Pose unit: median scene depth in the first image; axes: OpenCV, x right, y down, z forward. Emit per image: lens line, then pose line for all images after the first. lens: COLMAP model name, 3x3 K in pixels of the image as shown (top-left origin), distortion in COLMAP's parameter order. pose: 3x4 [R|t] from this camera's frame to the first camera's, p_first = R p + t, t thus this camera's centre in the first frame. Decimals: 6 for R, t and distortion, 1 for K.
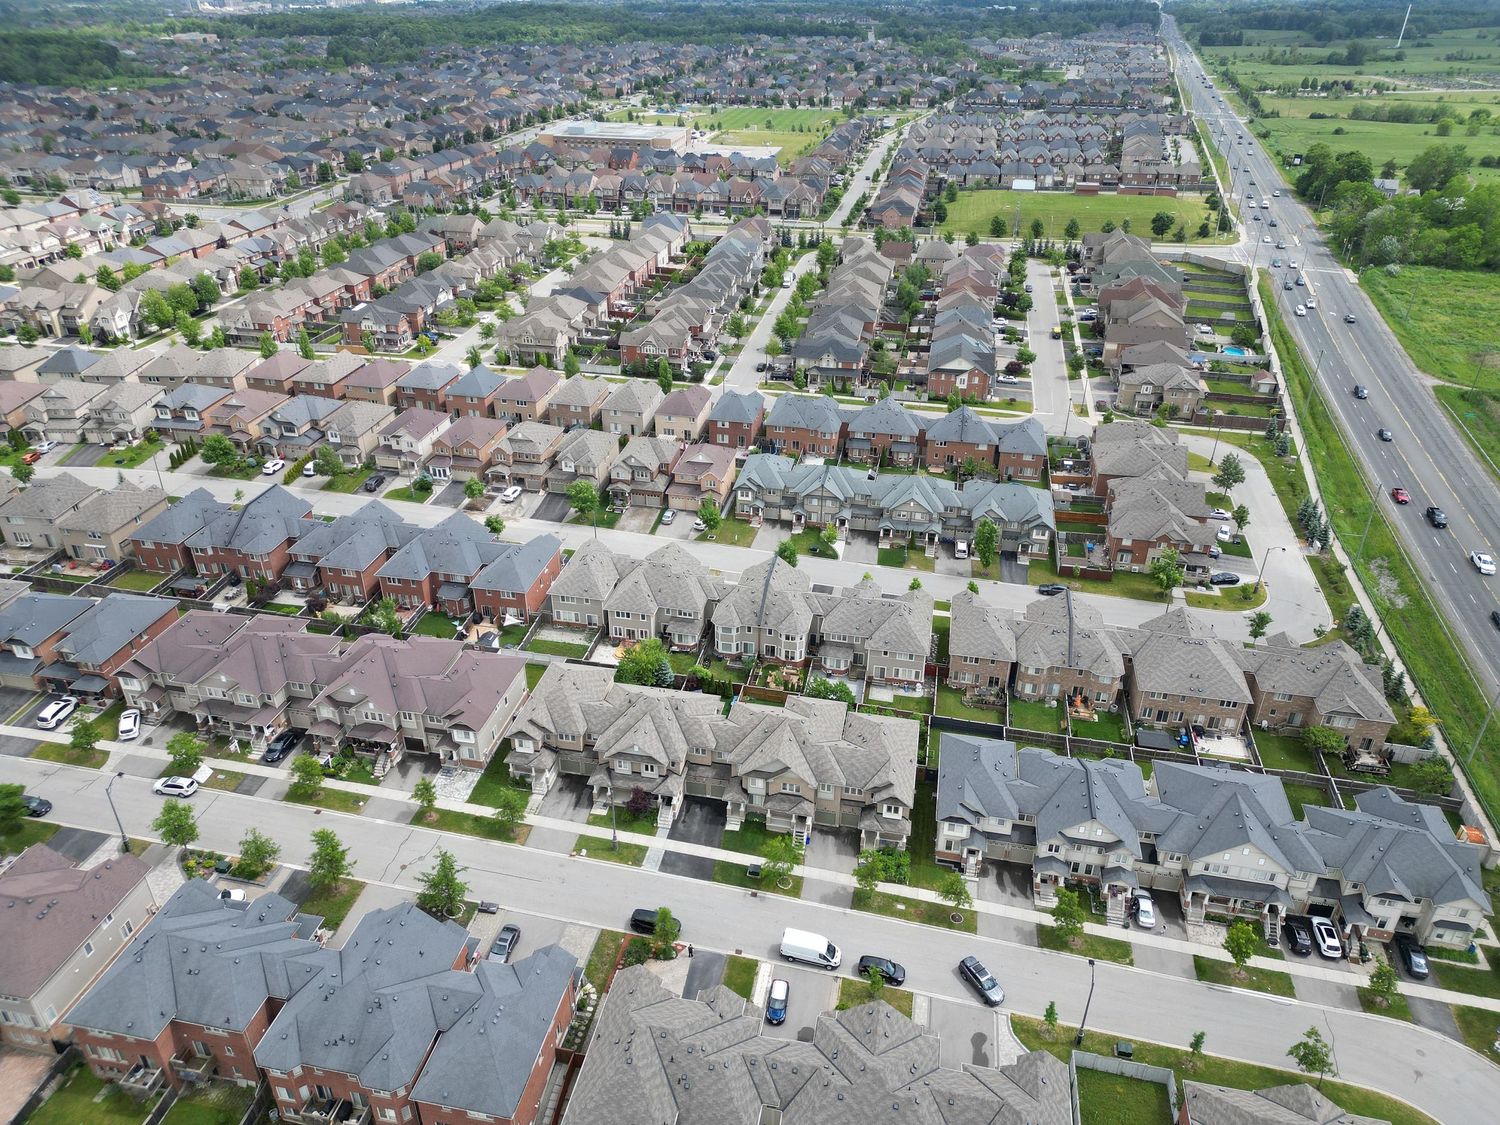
lens RADIAL K [[1053.7, 0, 750.0], [0, 1053.7, 562.5], [0, 0, 1]] dist [0.067298, -0.059978]
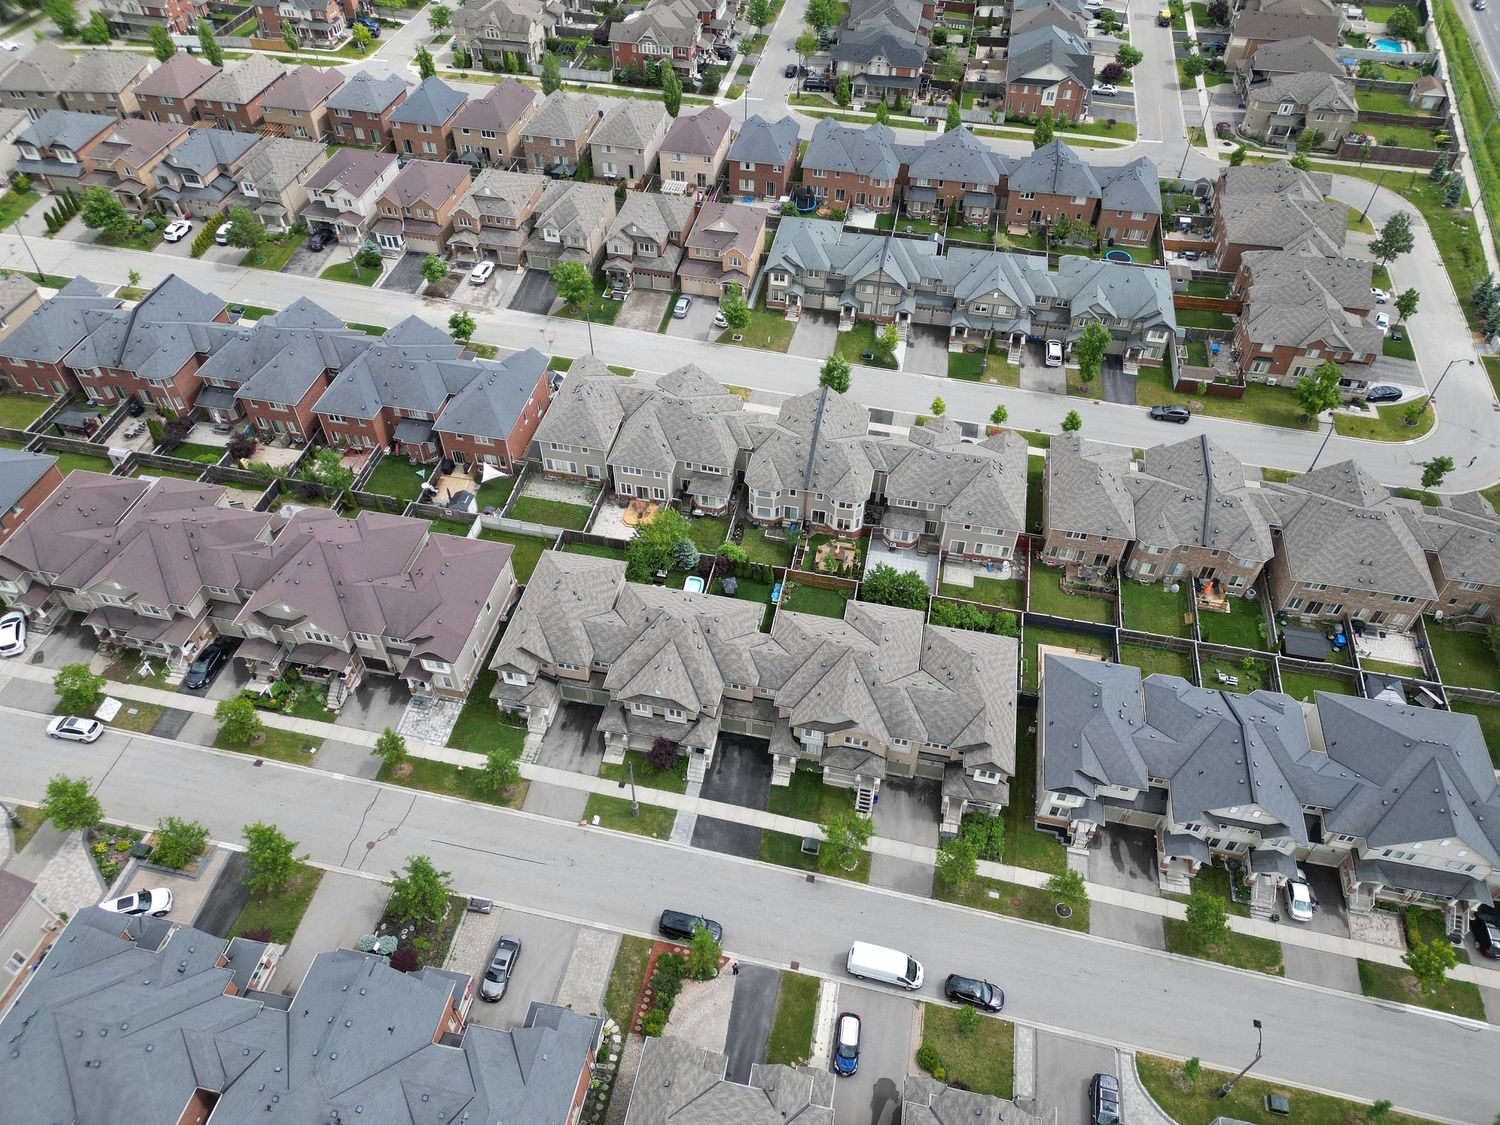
lens RADIAL K [[1053.7, 0, 750.0], [0, 1053.7, 562.5], [0, 0, 1]] dist [0.067298, -0.059978]
pose [[0.999998, 0.001237, -0.001747, -0.027384], [-0.000676, 0.956822, 0.290673, -0.099365], [0.002031, -0.290671, 0.956821, 0.201888]]
